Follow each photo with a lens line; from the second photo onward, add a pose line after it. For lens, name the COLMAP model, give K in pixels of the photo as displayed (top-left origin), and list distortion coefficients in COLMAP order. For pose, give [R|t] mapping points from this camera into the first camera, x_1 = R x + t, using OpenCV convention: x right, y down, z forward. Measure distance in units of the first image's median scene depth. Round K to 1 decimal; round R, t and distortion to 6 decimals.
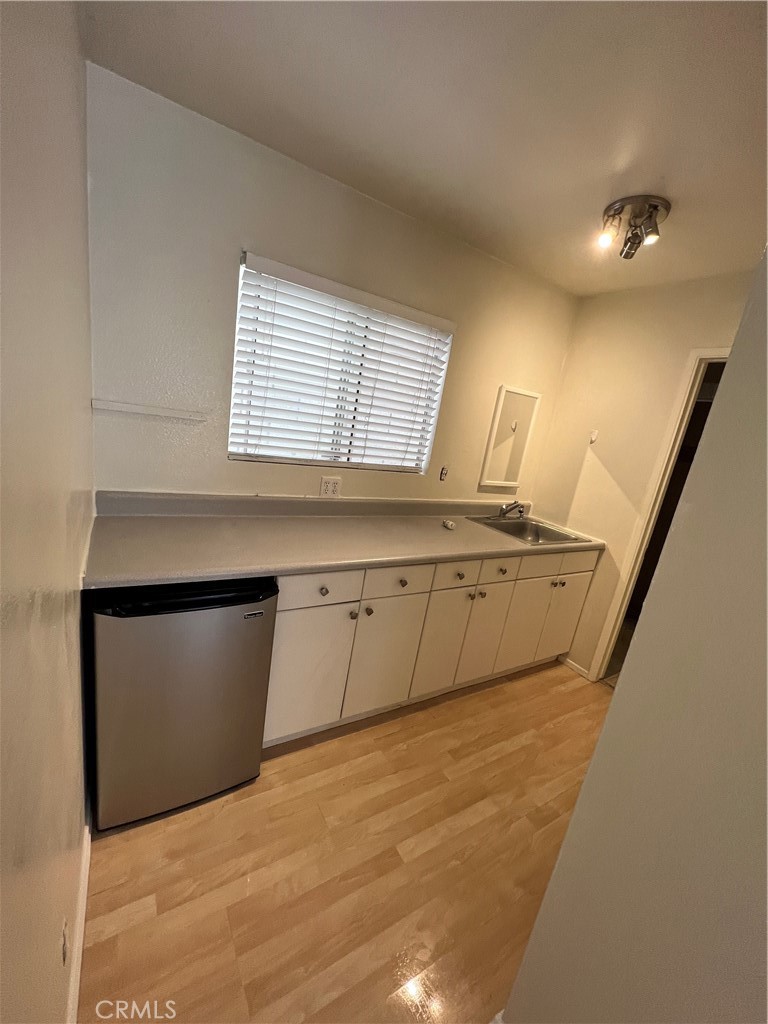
lens RADIAL K [[407.6, 0, 380.3], [0, 407.6, 515.8], [0, 0, 1]] dist [-0.001357, 0.000001]
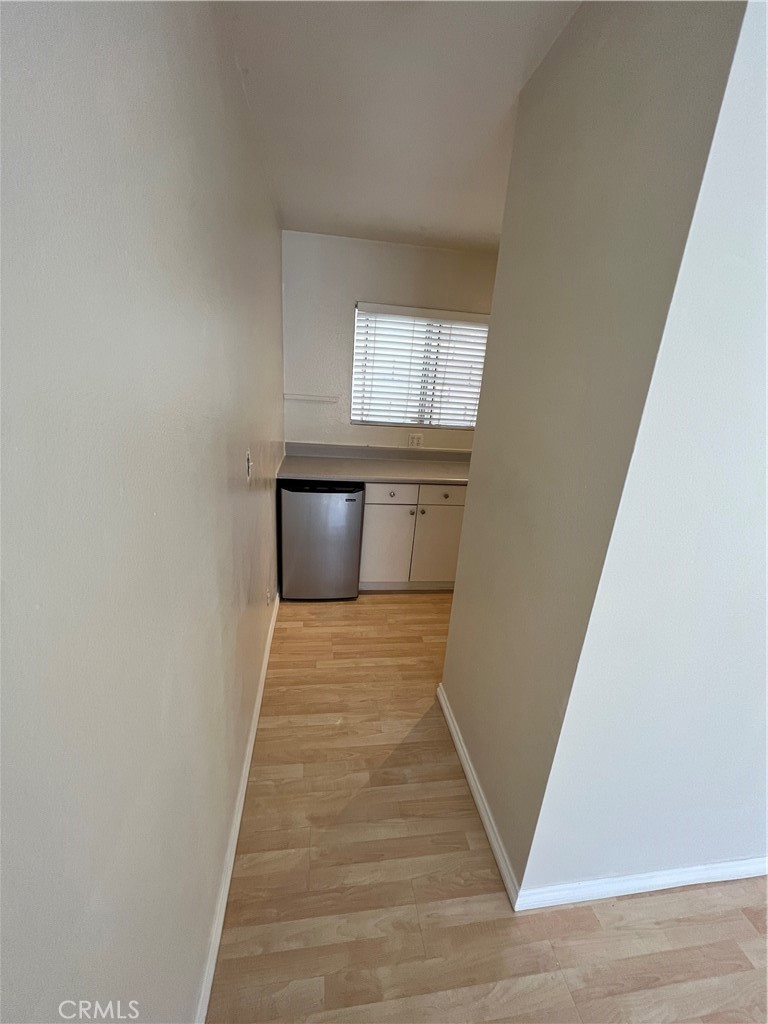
lens RADIAL K [[407.6, 0, 380.3], [0, 407.6, 515.8], [0, 0, 1]] dist [-0.001357, 0.000001]
pose [[0.917558, 0.037583, -0.395821, 0.443894], [-0.023810, 0.998930, 0.039653, 0.181510], [0.396887, -0.026959, 0.917471, -0.542730]]
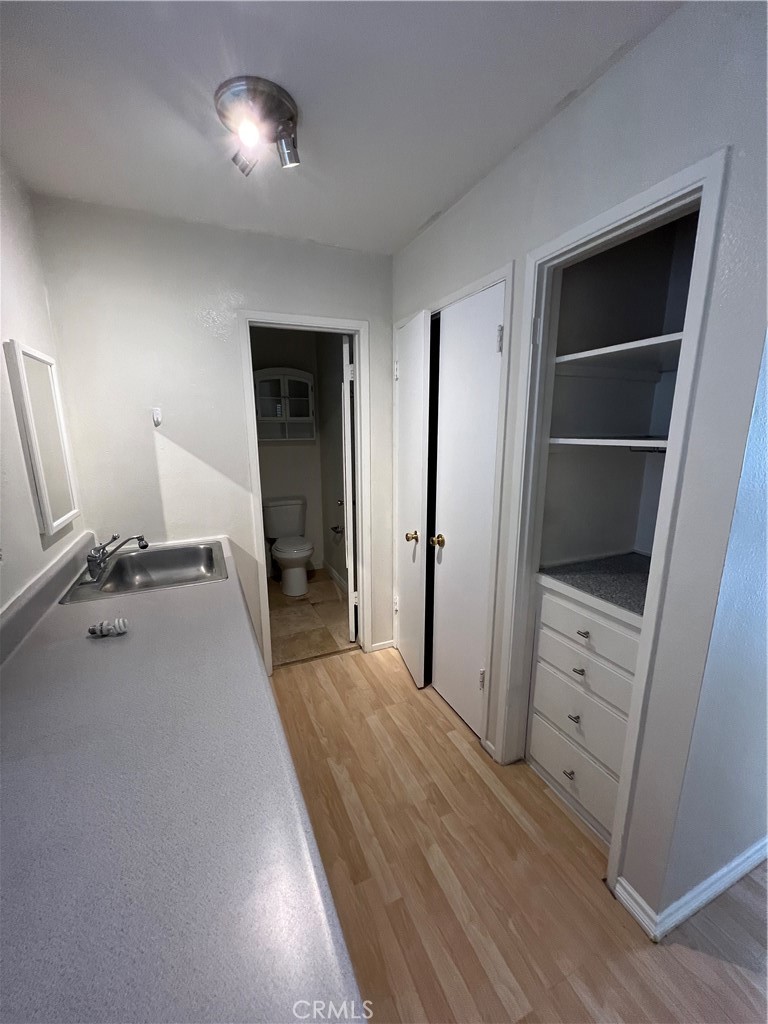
lens RADIAL K [[407.6, 0, 380.3], [0, 407.6, 515.8], [0, 0, 1]] dist [-0.001357, 0.000001]
pose [[0.125544, -0.358472, 0.925060, -0.266578], [0.272793, 0.908969, 0.315214, -0.222609], [-0.953846, 0.212777, 0.211904, 0.711133]]
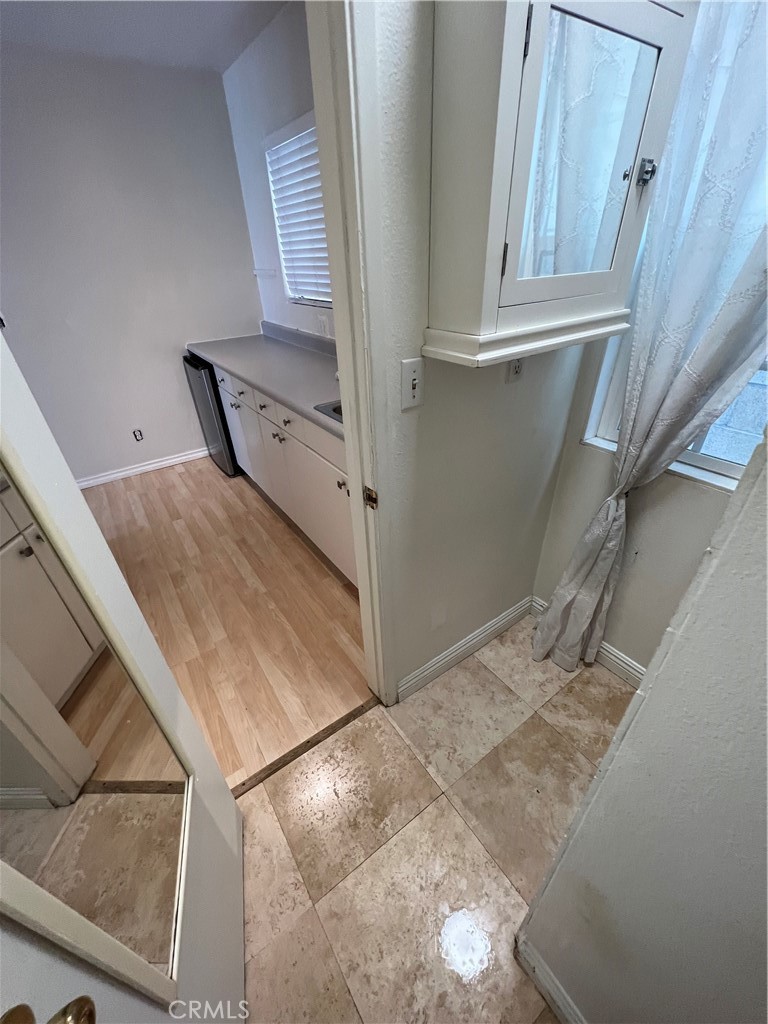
lens RADIAL K [[407.6, 0, 380.3], [0, 407.6, 515.8], [0, 0, 1]] dist [-0.001357, 0.000001]
pose [[0.057845, 0.403477, -0.913159, 1.425892], [-0.205744, 0.899873, 0.384574, -0.077285], [0.976895, 0.165632, 0.135066, 1.308567]]
